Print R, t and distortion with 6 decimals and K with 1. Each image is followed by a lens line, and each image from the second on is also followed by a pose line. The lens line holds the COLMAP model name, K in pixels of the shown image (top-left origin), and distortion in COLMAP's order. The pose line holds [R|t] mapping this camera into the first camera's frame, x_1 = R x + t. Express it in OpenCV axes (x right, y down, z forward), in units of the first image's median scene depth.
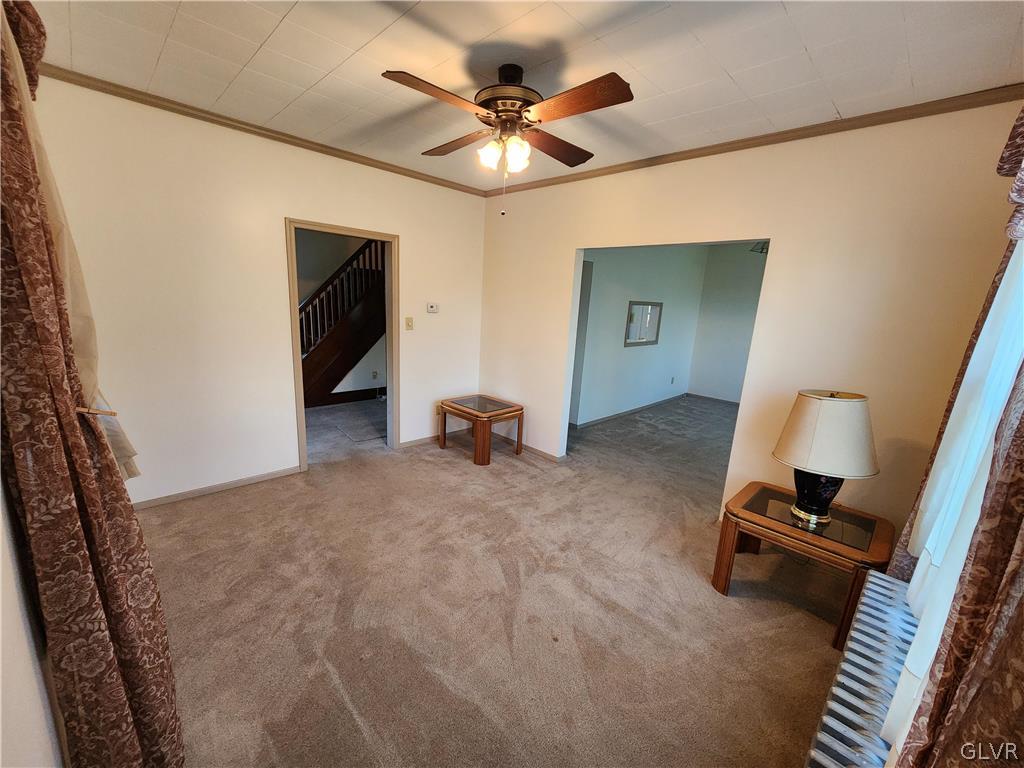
lens RADIAL K [[418.7, 0, 510.5], [0, 418.7, 389.5], [0, 0, 1]] dist [0.006863, -0.003005]
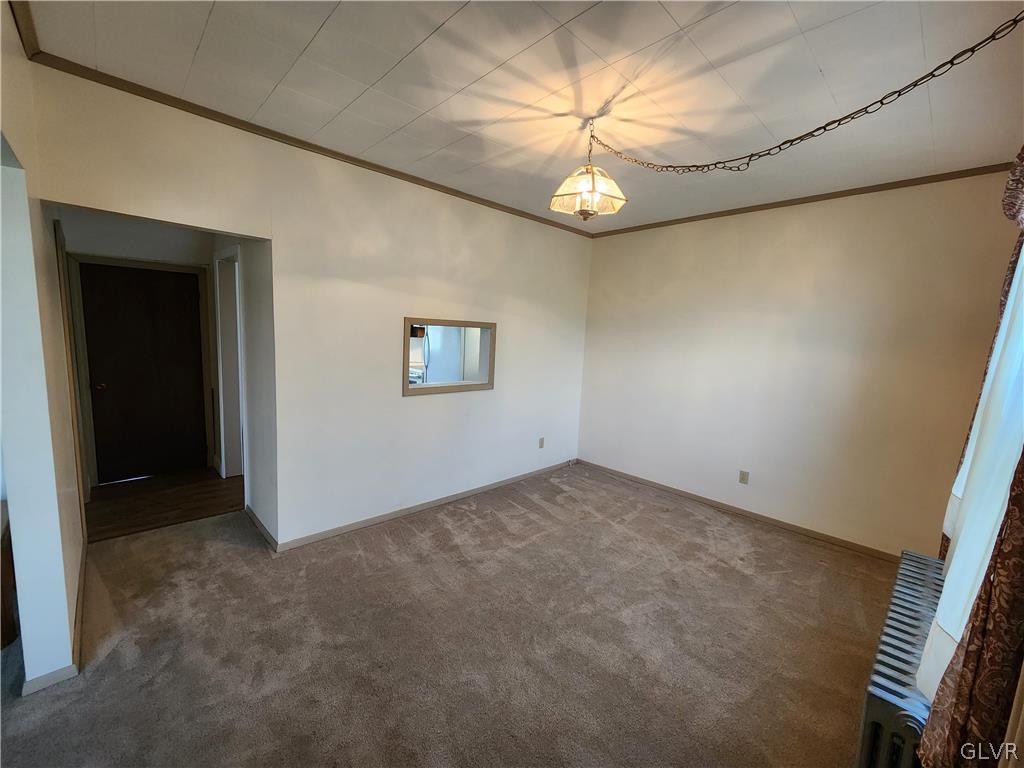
lens RADIAL K [[418.7, 0, 514.6], [0, 418.7, 387.4], [0, 0, 1]] dist [0.006863, -0.003005]
pose [[0.999730, -0.005268, -0.022612, 0.430492], [0.003350, 0.996457, -0.084035, -0.063165], [0.022974, 0.083937, 0.996206, 0.408537]]
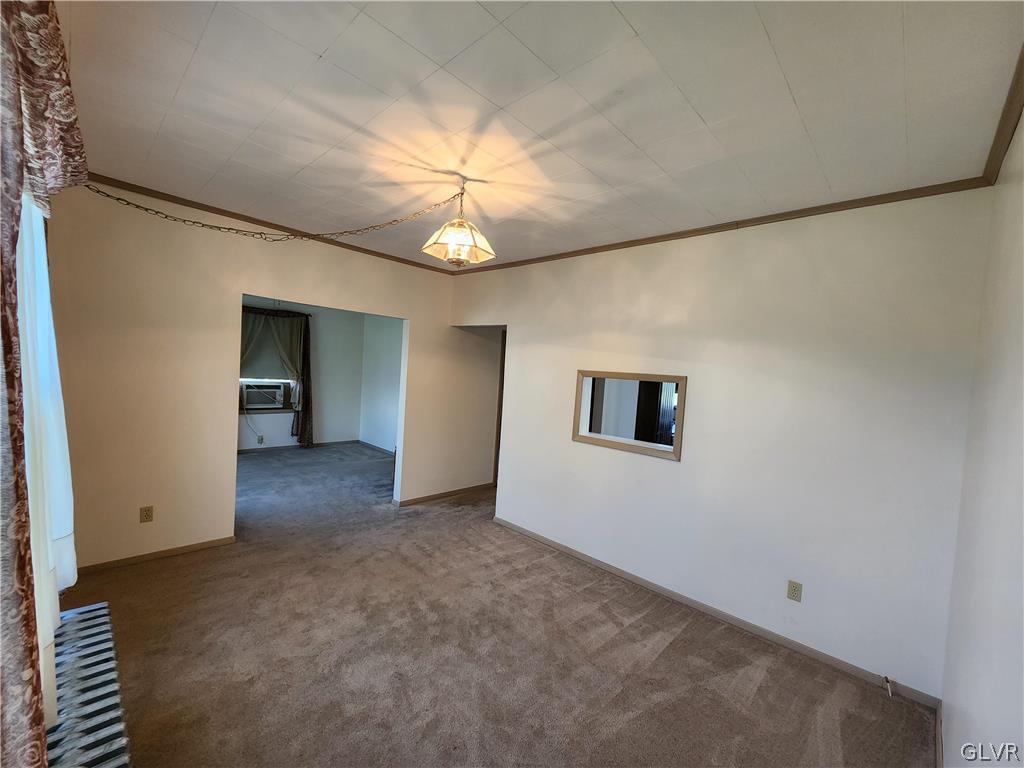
lens RADIAL K [[418.7, 0, 515.2], [0, 418.7, 385.7], [0, 0, 1]] dist [0.006863, -0.003005]
pose [[0.031603, -0.015553, -0.999379, 0.903828], [-0.275852, 0.960908, -0.023678, -0.141102], [0.960680, 0.276429, 0.026078, 0.857799]]
